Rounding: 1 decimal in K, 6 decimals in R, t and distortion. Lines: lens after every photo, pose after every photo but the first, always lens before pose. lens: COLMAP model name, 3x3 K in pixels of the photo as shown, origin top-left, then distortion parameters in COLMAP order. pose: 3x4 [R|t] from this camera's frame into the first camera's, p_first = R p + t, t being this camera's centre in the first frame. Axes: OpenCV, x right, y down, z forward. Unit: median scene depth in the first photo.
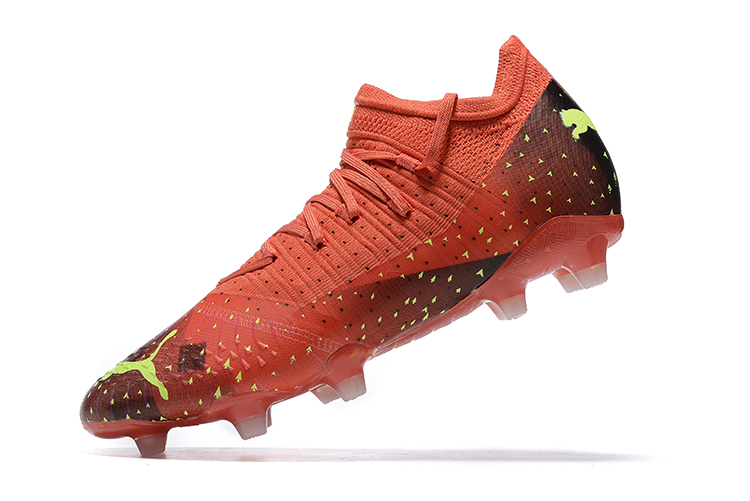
lens RADIAL K [[2026.5, 0, 375.3], [0, 2026.5, 250.7], [0, 0, 1]] dist [-0.103007, 0.000000]
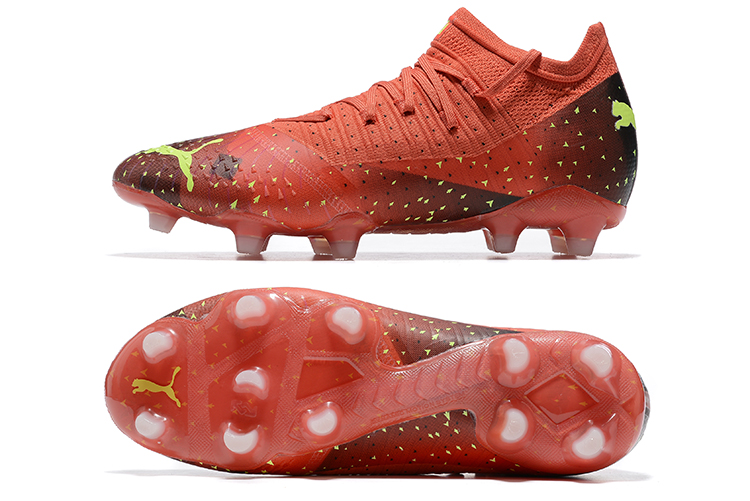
lens RADIAL K [[2026.5, 0, 375.2], [0, 2026.5, 250.1], [0, 0, 1]] dist [-0.103007, 0.000000]
pose [[0.912474, 0.409134, 0.001015, 0.003360], [-0.408400, 0.910683, 0.062174, -0.009144], [0.024513, -0.057146, 0.998065, -0.126500]]
